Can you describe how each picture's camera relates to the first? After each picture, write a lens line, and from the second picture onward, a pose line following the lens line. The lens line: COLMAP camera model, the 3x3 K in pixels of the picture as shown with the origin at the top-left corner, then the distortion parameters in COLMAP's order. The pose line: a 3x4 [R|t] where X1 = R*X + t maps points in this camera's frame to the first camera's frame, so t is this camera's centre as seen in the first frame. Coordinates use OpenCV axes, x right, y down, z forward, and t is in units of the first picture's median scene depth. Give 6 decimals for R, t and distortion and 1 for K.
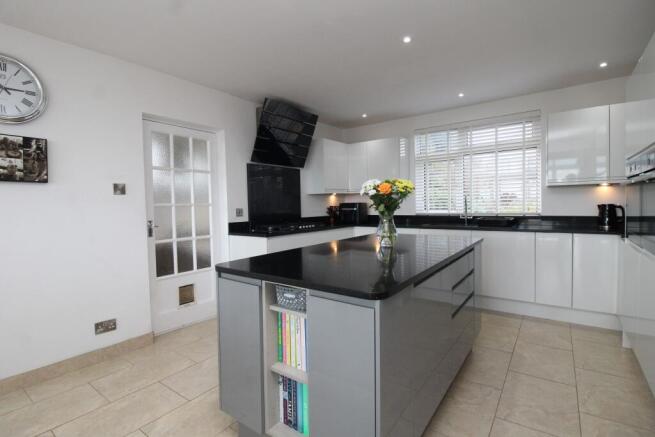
lens RADIAL K [[320.8, 0, 327.5], [0, 320.8, 218.5], [0, 0, 1]] dist [-0.002449, -0.000749]
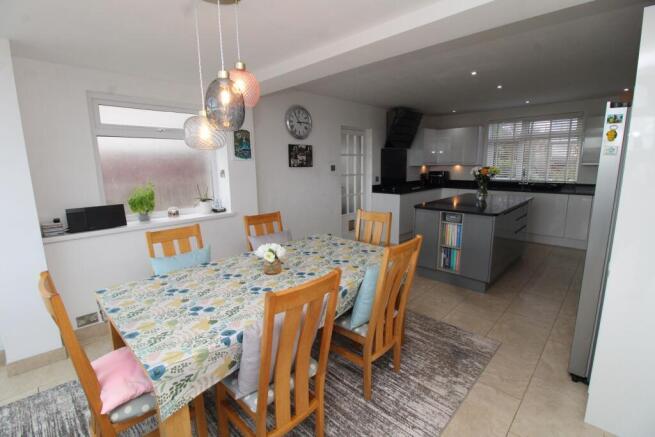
lens RADIAL K [[306.4, 0, 327.5], [0, 306.4, 218.5], [0, 0, 1]] dist [-0.001709, -0.000432]
pose [[0.990070, 0.027440, -0.137875, -0.301167], [-0.008530, 0.990684, 0.135914, -0.029751], [0.140320, -0.133388, 0.981080, -0.615105]]
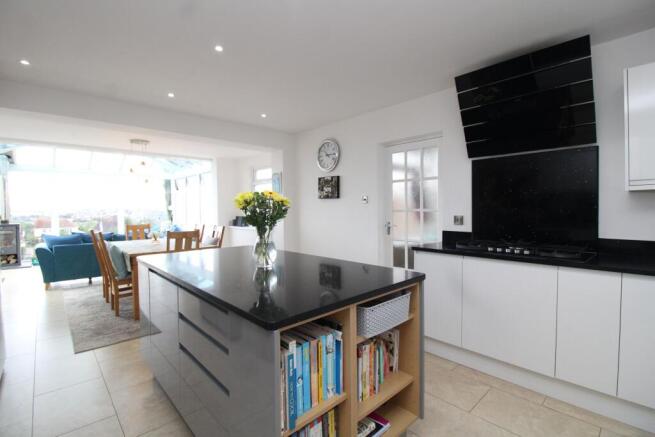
lens RADIAL K [[306.4, 0, 327.5], [0, 306.4, 218.5], [0, 0, 1]] dist [-0.001709, -0.000432]
pose [[-0.197766, 0.053598, -0.978783, 0.588371], [-0.032919, 0.997578, 0.061279, -0.061865], [0.979696, 0.044339, -0.195522, 0.804702]]
